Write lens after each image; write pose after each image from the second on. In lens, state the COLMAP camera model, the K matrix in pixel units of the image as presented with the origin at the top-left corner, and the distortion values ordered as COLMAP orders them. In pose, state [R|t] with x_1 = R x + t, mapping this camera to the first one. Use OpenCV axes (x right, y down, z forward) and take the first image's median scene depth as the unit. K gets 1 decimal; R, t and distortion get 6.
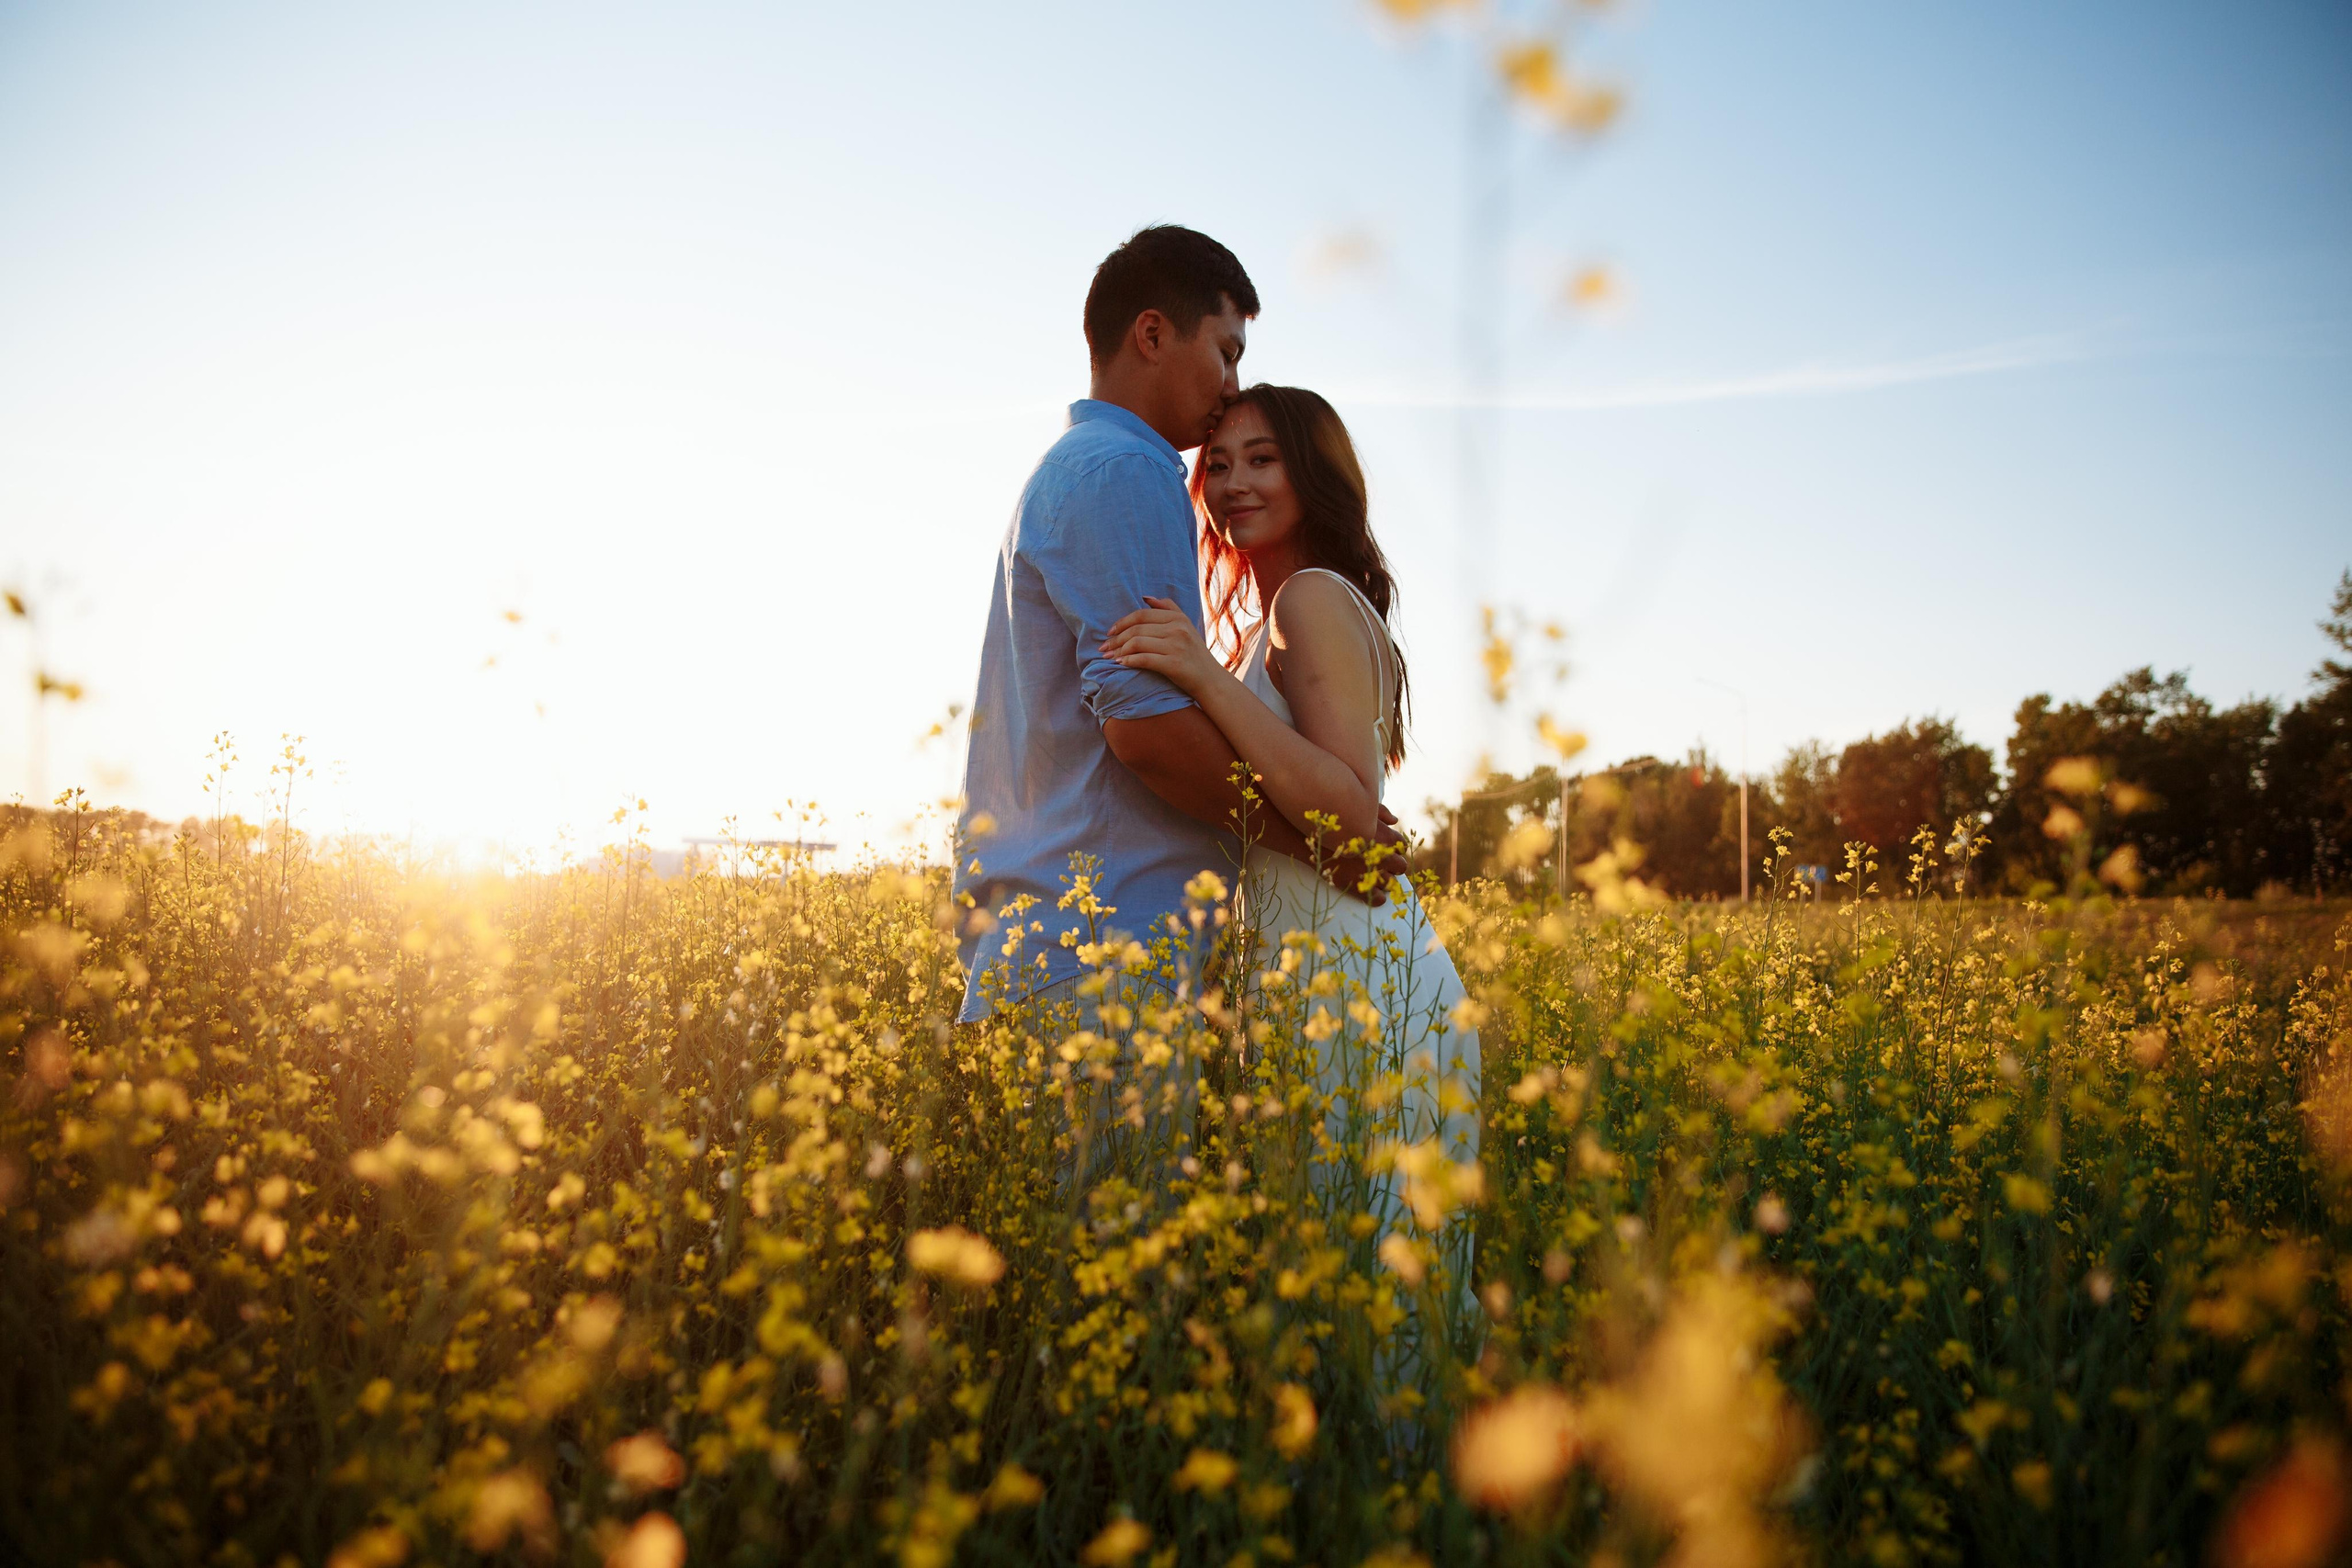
lens RADIAL K [[1604.8, 0, 1170.9], [0, 1604.8, 782.7], [0, 0, 1]] dist [-0.070762, 0.049751]
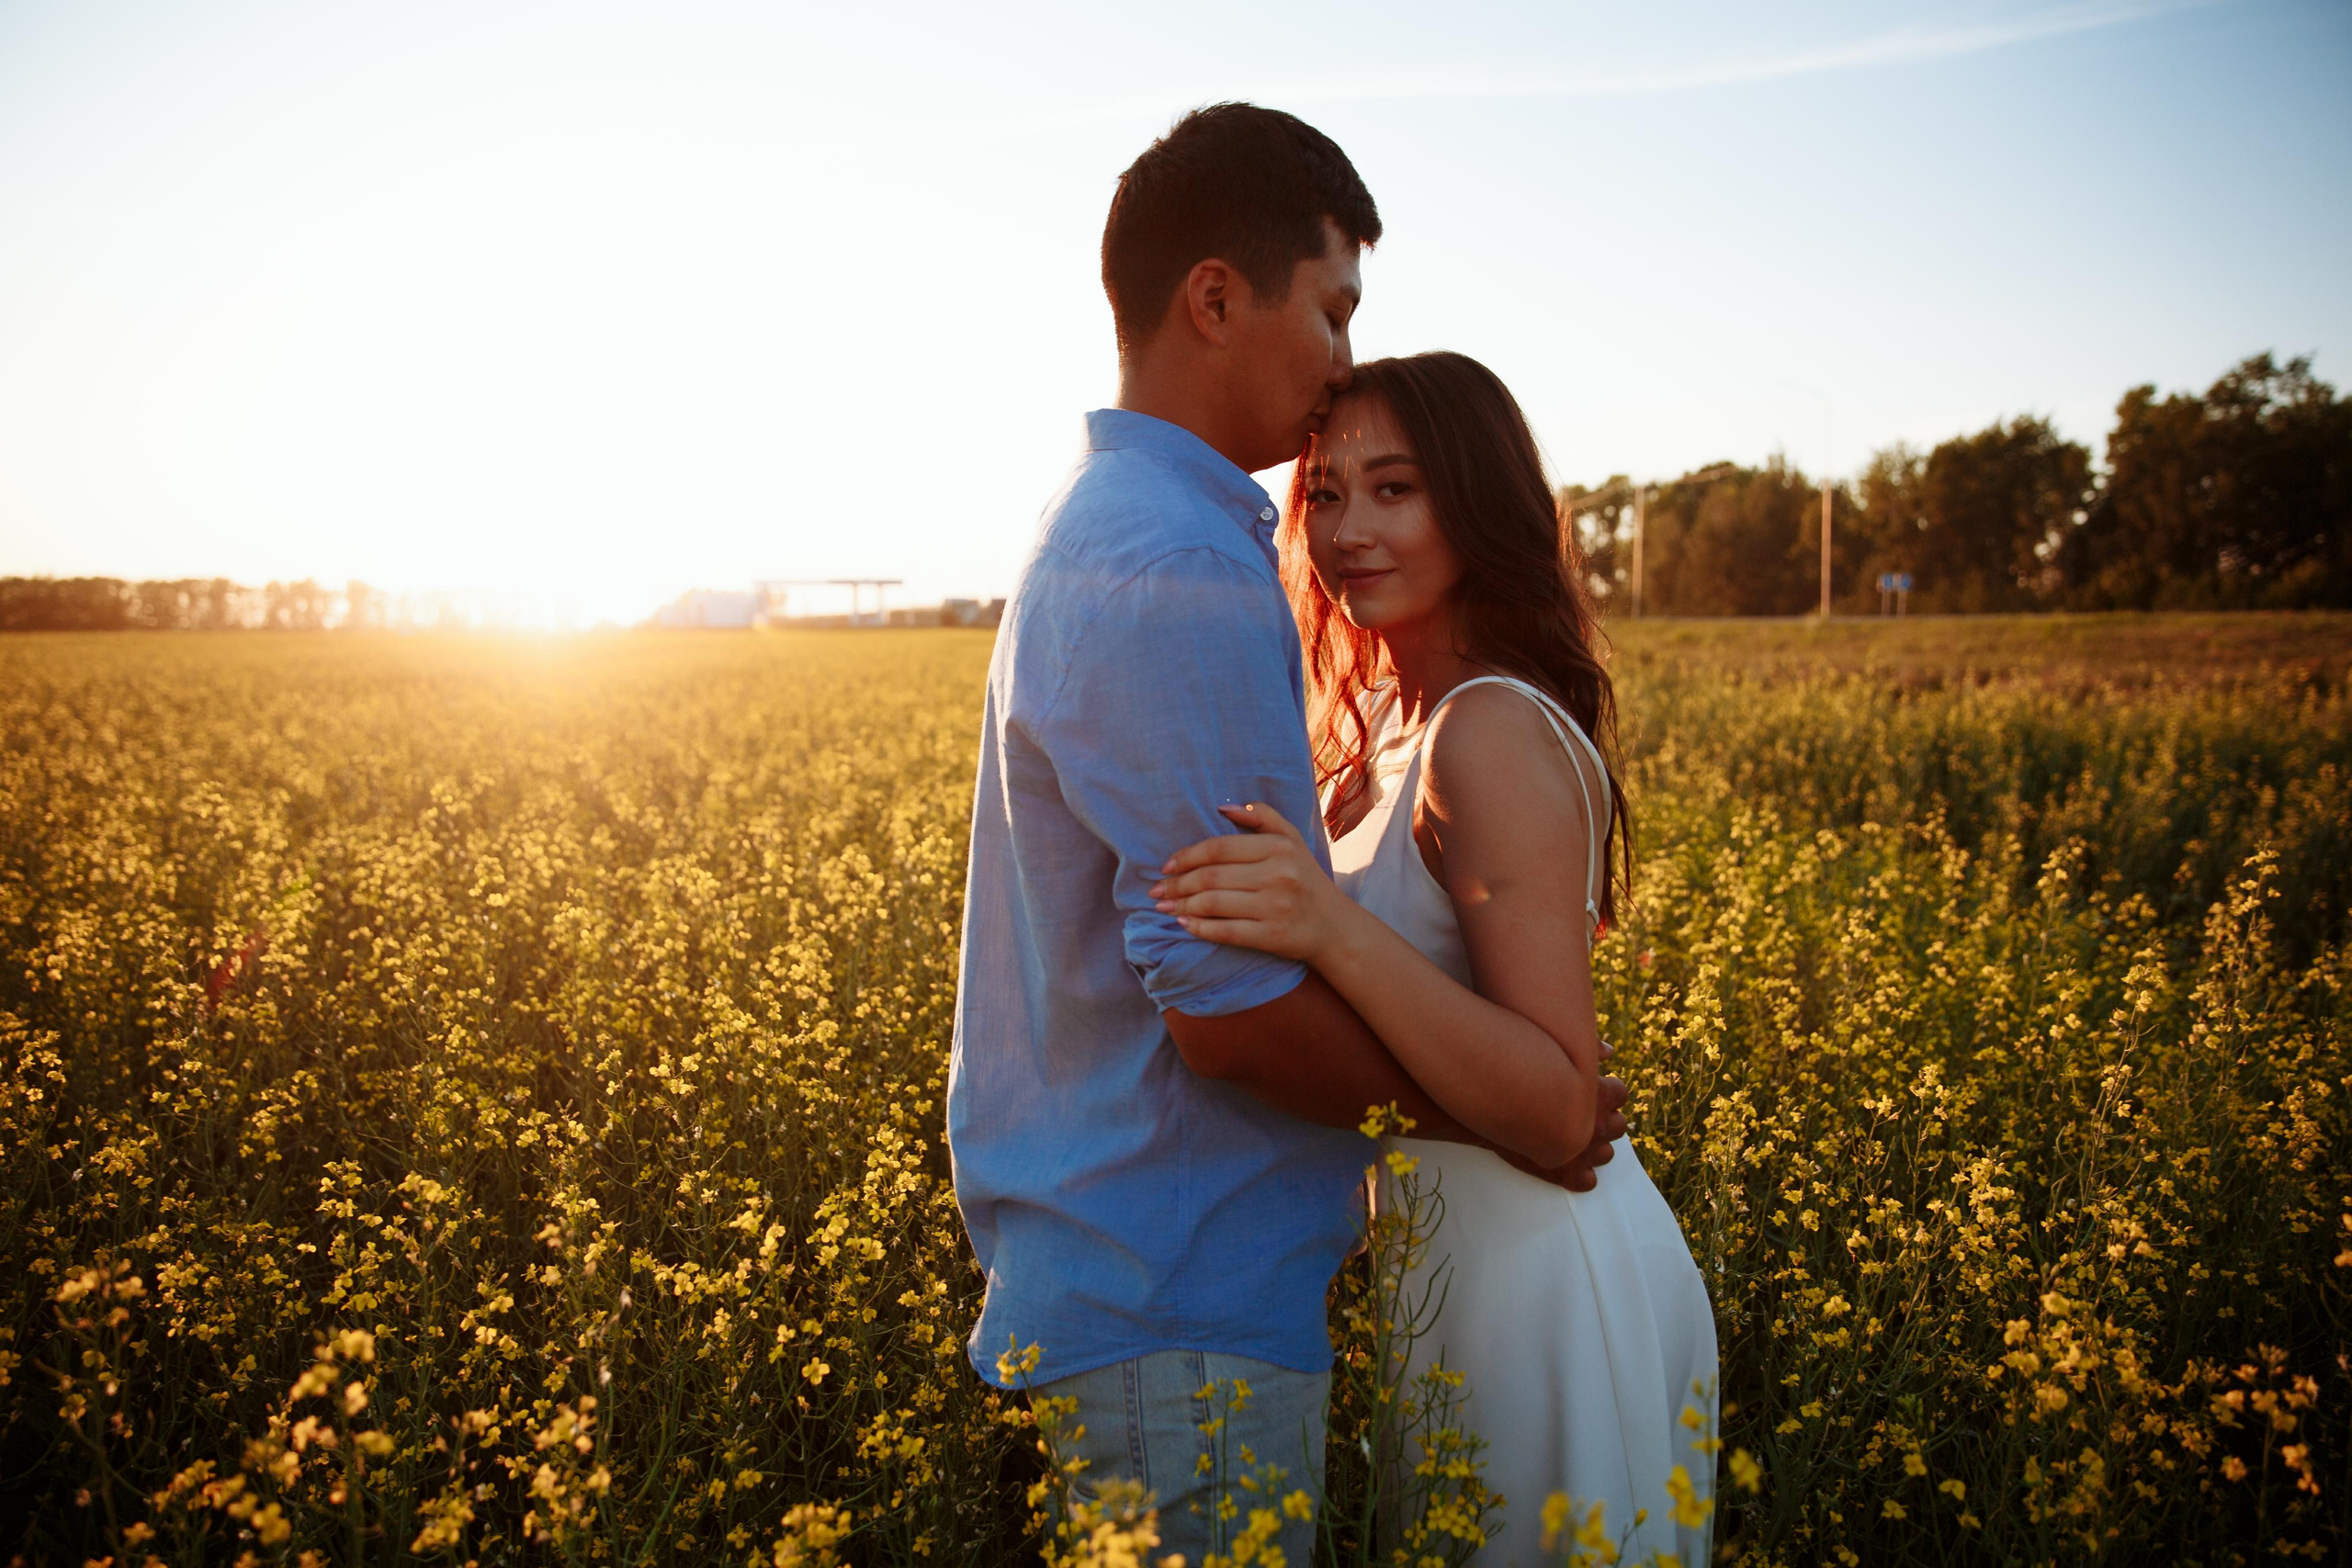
lens RADIAL K [[1604.8, 0, 1179.9], [0, 1604.8, 784.8], [0, 0, 1]] dist [-0.070762, 0.049751]
pose [[0.998662, -0.033407, -0.039469, -0.006582], [0.039730, 0.984268, 0.172157, -0.192428], [0.033097, -0.173494, 0.984279, 0.340385]]
